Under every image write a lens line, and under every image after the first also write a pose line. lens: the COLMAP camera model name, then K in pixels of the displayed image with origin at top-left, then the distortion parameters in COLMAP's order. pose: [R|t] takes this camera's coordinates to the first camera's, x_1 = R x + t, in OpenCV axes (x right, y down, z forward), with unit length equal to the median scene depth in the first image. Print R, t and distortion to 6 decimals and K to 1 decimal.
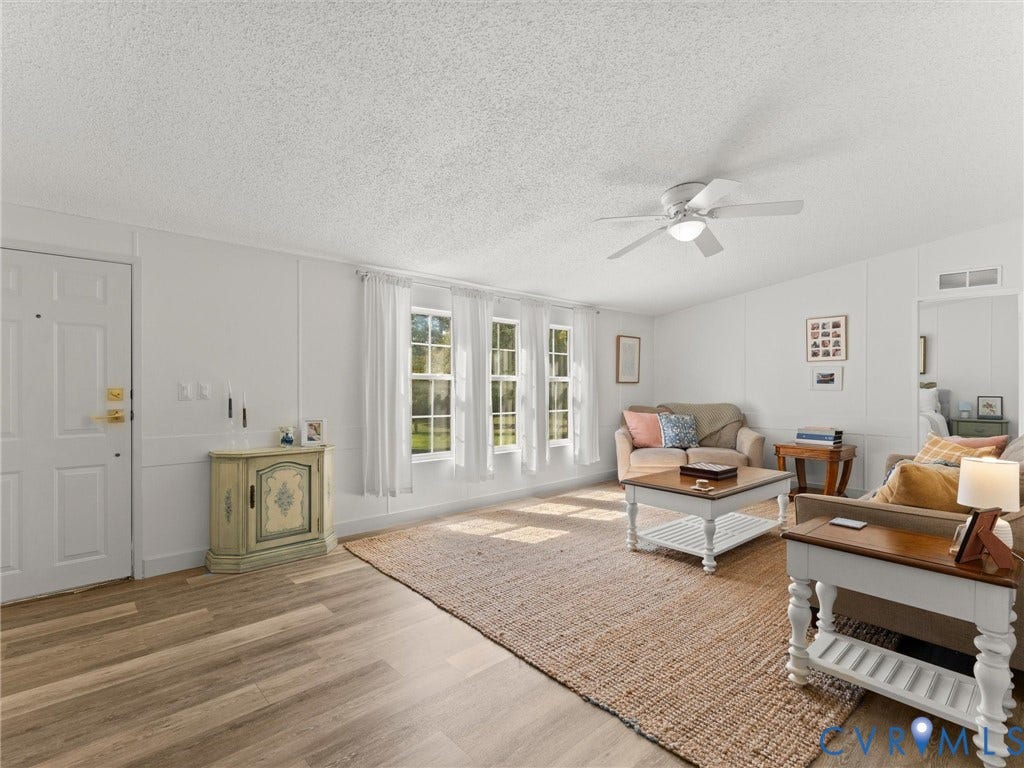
lens RADIAL K [[558.0, 0, 512.0], [0, 558.0, 384.0], [0, 0, 1]] dist [-0.001771, -0.000073]
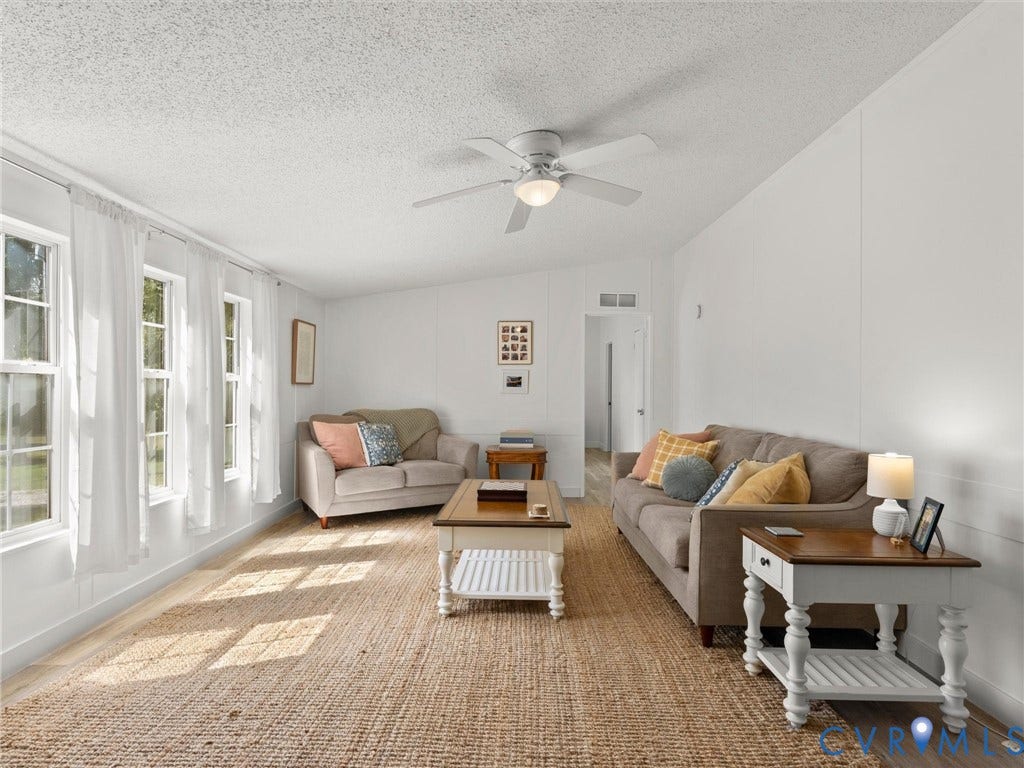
lens RADIAL K [[558.0, 0, 512.0], [0, 558.0, 384.0], [0, 0, 1]] dist [-0.001771, -0.000073]
pose [[0.643281, 0.010614, 0.765556, -0.216173], [-0.006961, 0.999944, -0.008014, 0.002404], [-0.765598, -0.000173, 0.643319, 0.356301]]
